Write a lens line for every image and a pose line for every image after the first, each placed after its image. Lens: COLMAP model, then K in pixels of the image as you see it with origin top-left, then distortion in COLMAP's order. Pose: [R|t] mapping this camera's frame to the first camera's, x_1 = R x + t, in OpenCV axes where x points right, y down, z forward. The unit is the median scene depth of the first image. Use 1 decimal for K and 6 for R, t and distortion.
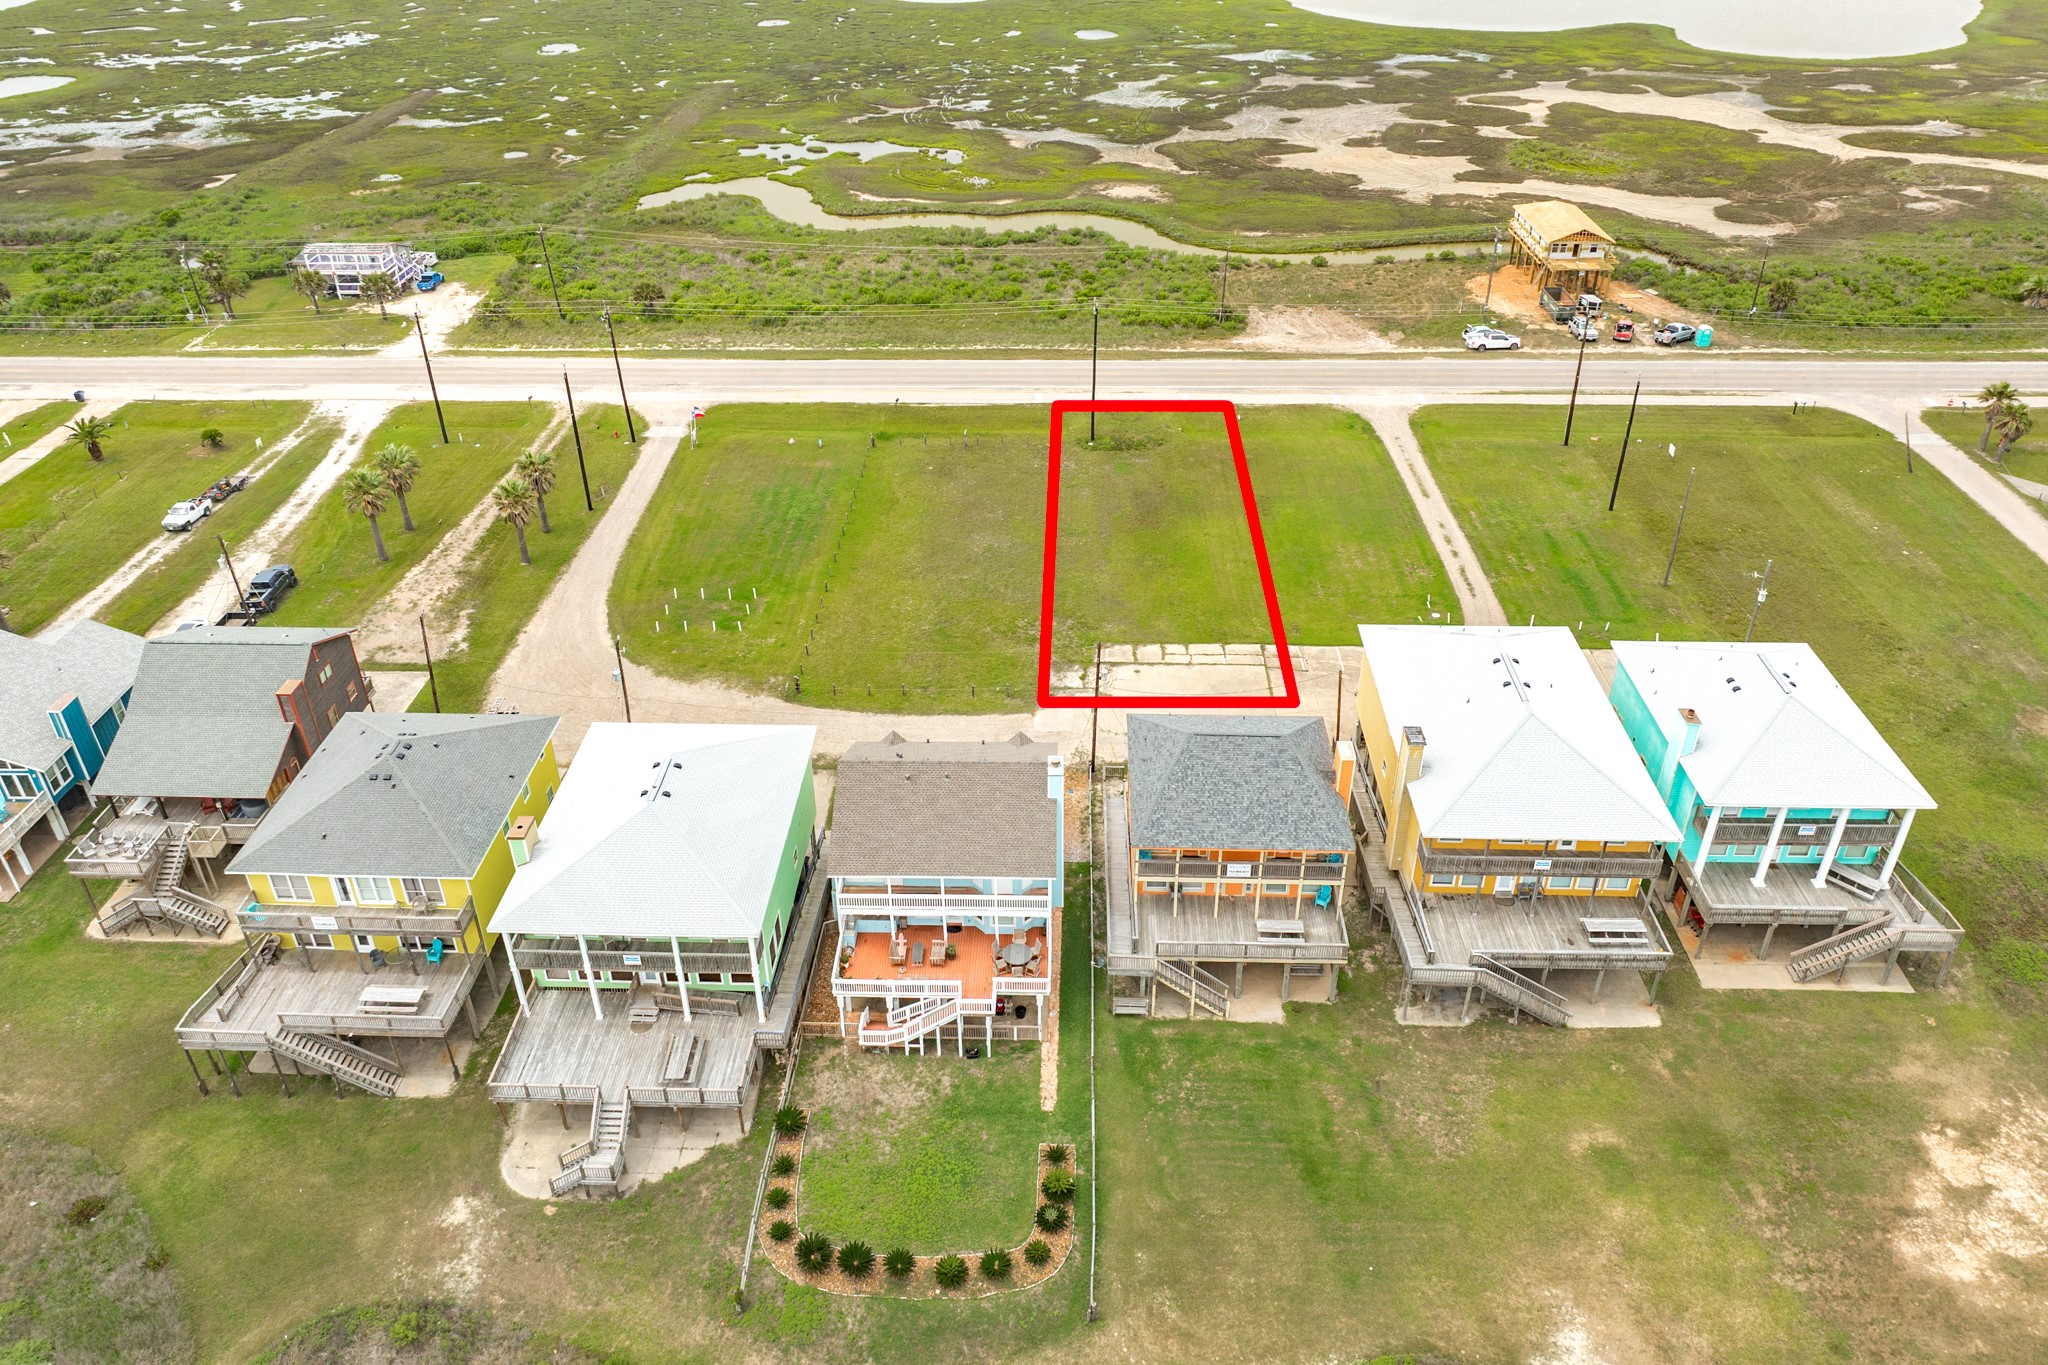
lens RADIAL K [[1410.3, 0, 1024.0], [0, 1410.3, 682.5], [0, 0, 1]] dist [-0.000318, -0.003441]
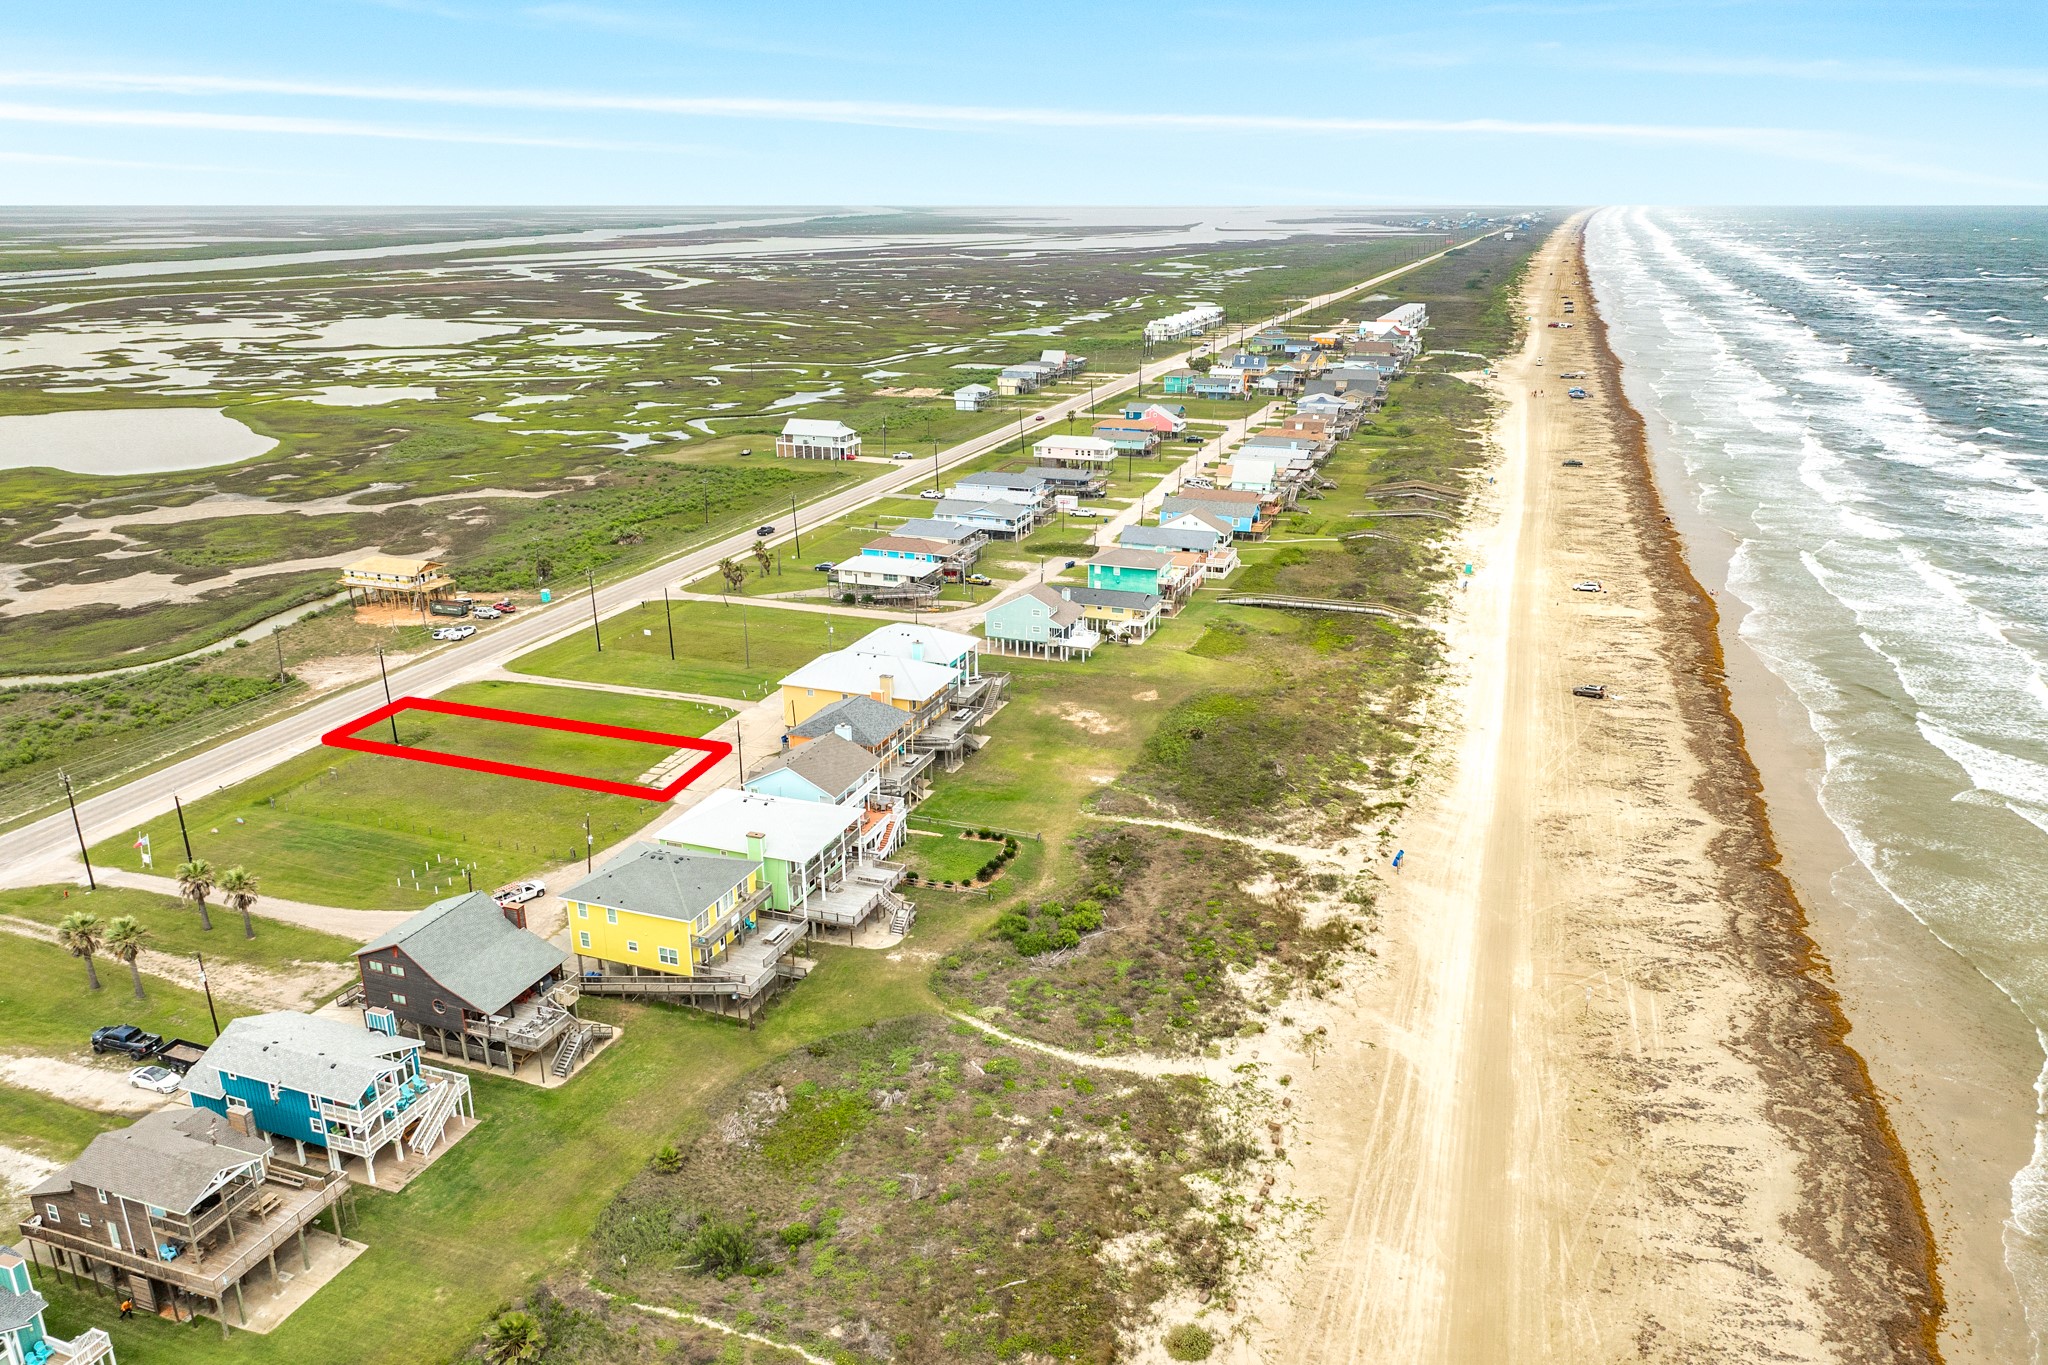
lens RADIAL K [[1449.7, 0, 1024.0], [0, 1449.7, 682.5], [0, 0, 1]] dist [-0.004927, -0.001107]
pose [[0.309491, -0.295897, 0.903692, -0.974093], [0.523714, 0.846269, 0.097736, -0.036170], [-0.793687, 0.443028, 0.416878, -0.106390]]
